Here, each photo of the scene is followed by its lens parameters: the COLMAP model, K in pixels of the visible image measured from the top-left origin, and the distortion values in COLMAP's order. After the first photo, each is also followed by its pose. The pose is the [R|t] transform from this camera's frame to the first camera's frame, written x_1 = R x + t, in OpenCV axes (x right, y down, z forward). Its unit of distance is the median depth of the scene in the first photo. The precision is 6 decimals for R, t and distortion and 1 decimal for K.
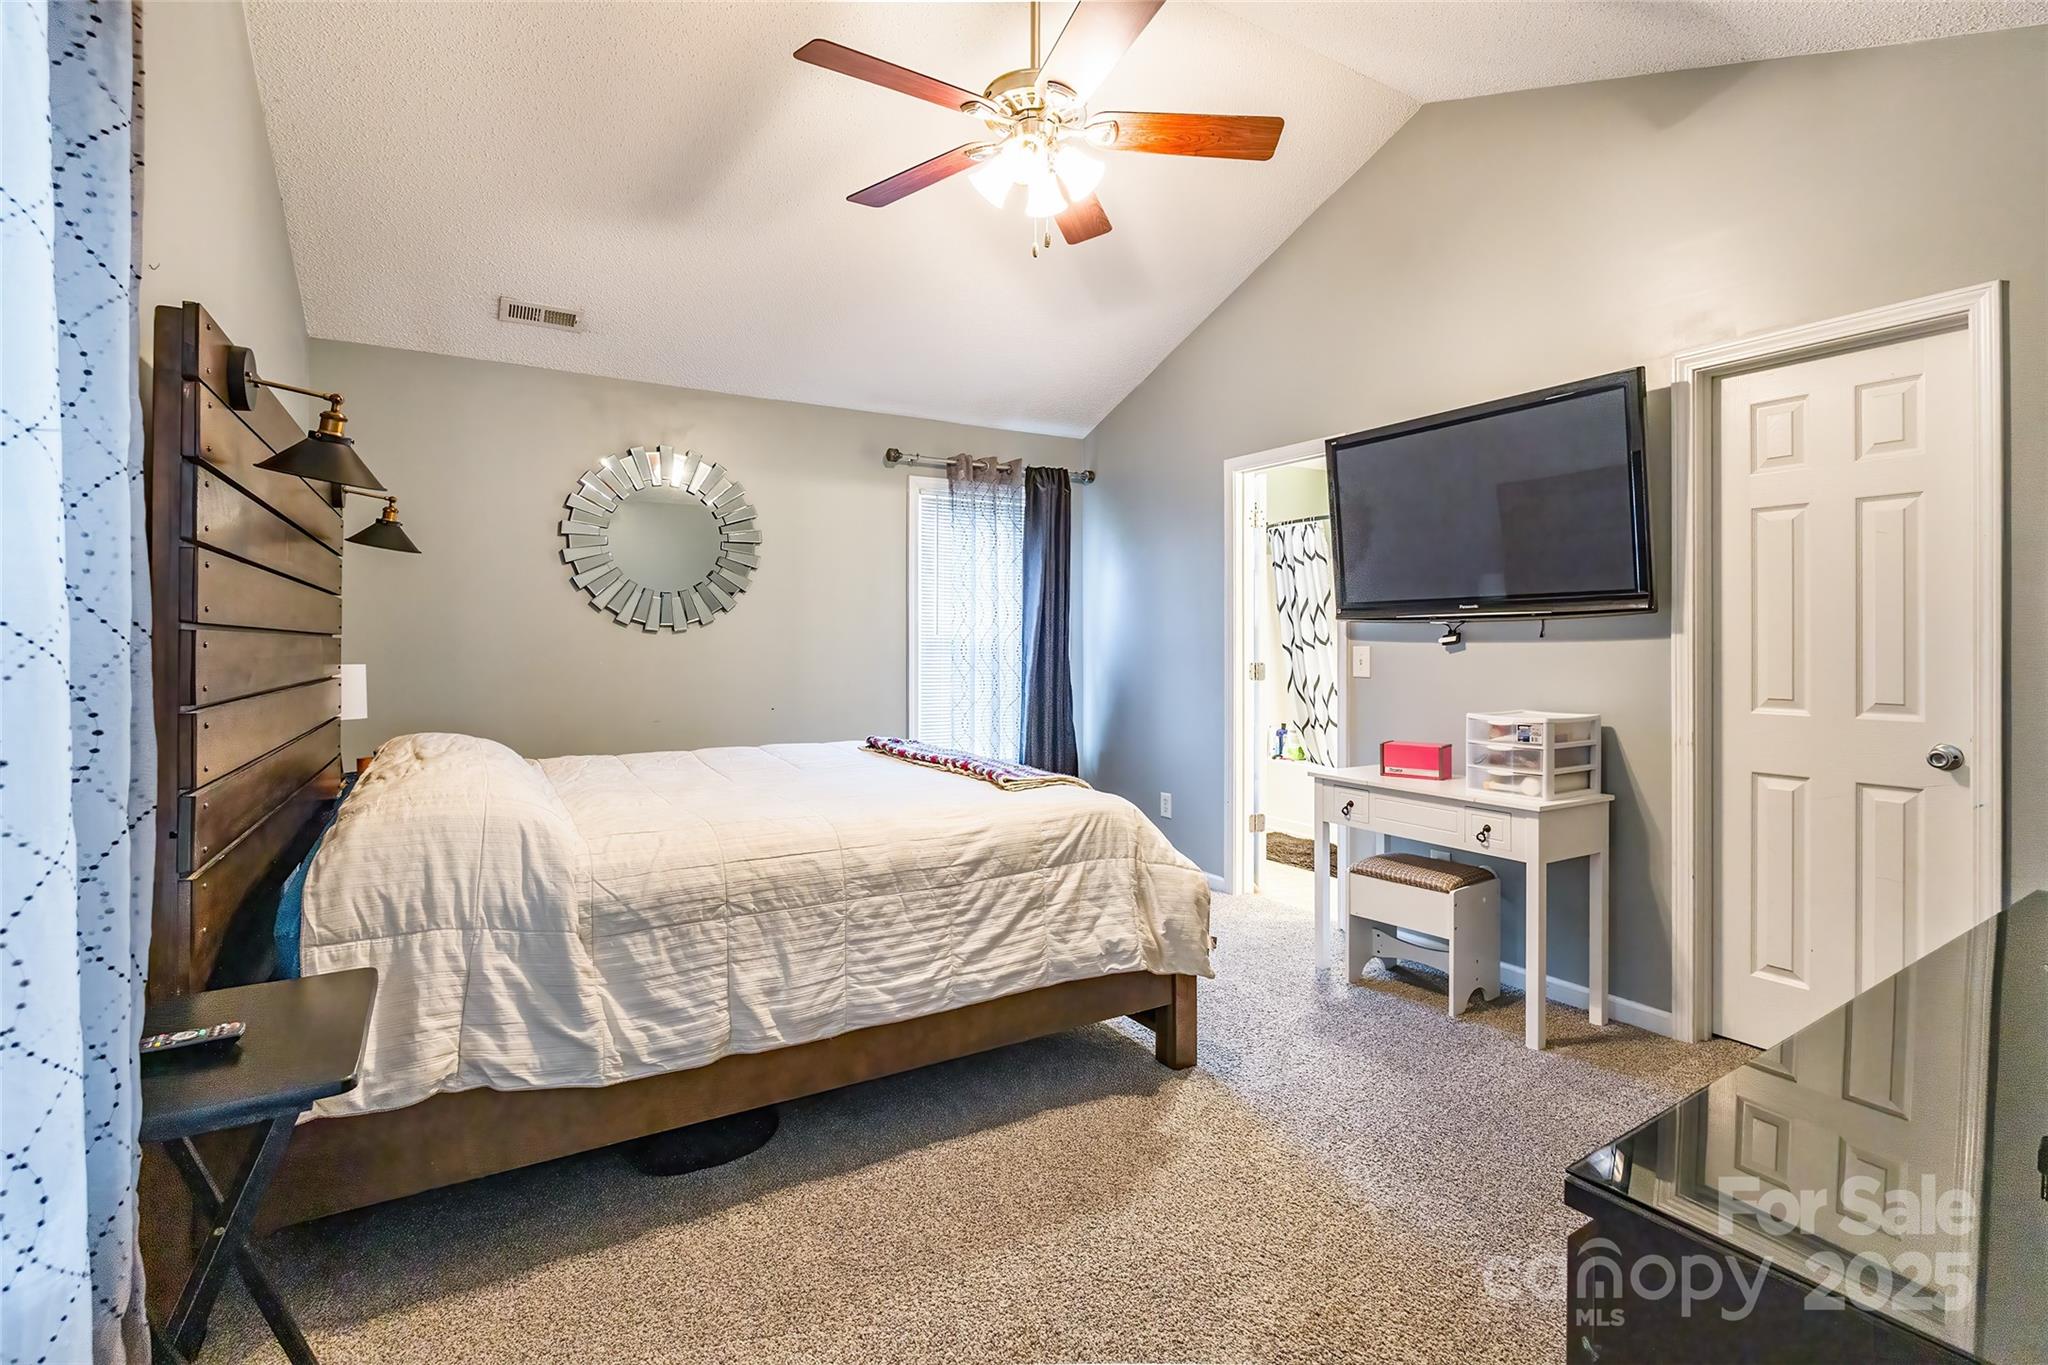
lens RADIAL K [[977.6, 0, 1011.2], [0, 977.6, 646.4], [0, 0, 1]] dist [-0.019476, 0.002691]
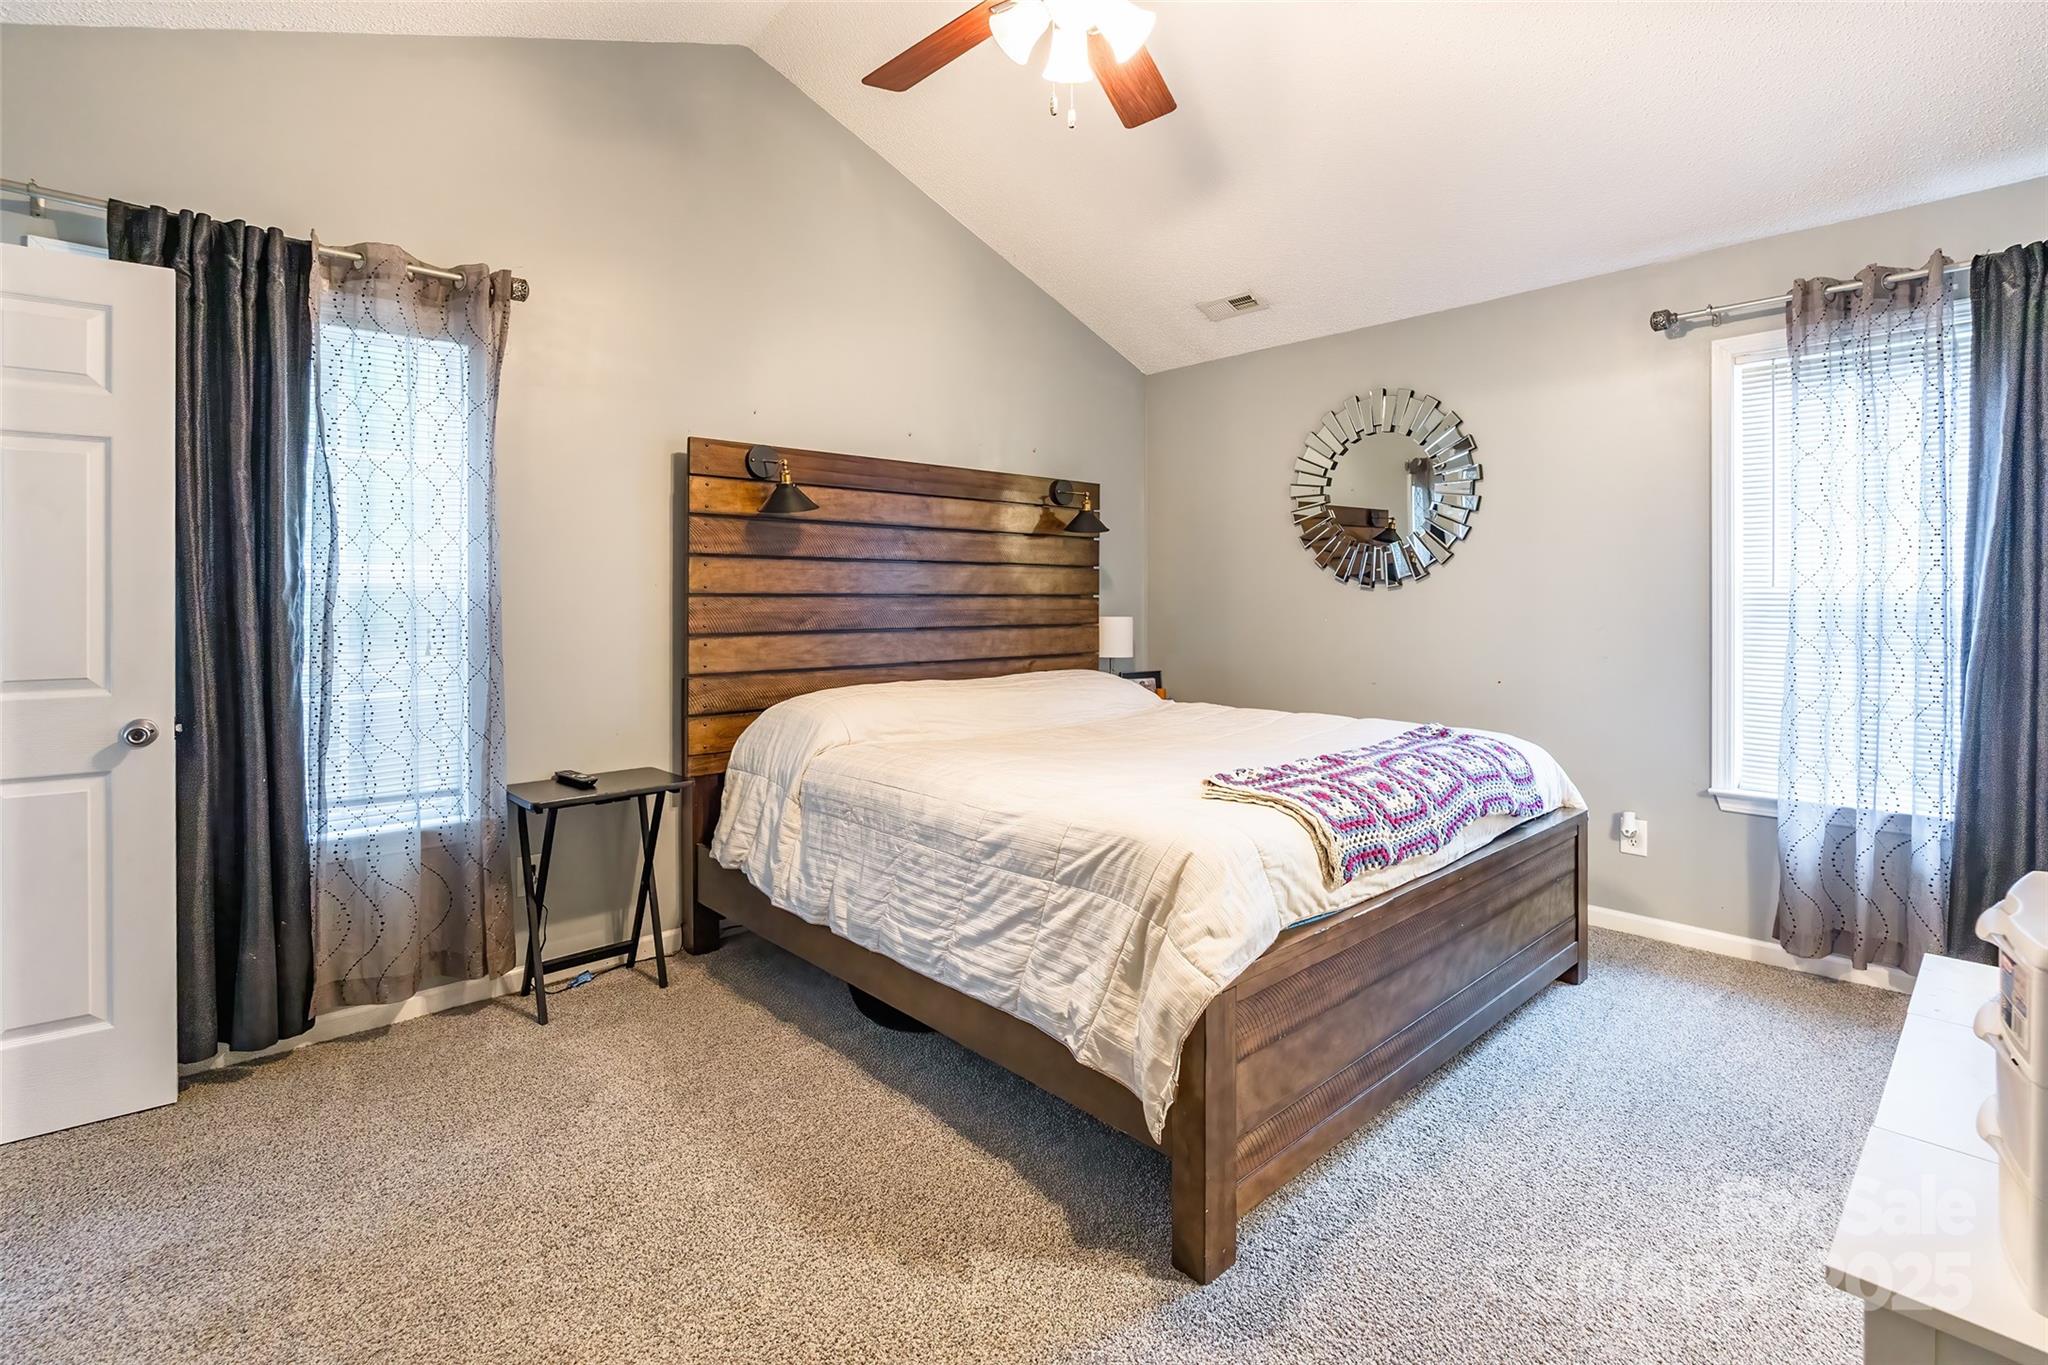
lens RADIAL K [[977.6, 0, 1016.4], [0, 977.6, 615.1], [0, 0, 1]] dist [-0.019476, 0.002691]
pose [[0.181935, 0.012600, -0.983230, 0.857790], [-0.005149, 0.999916, 0.011862, -0.003102], [0.983297, 0.002905, 0.181985, 0.859676]]
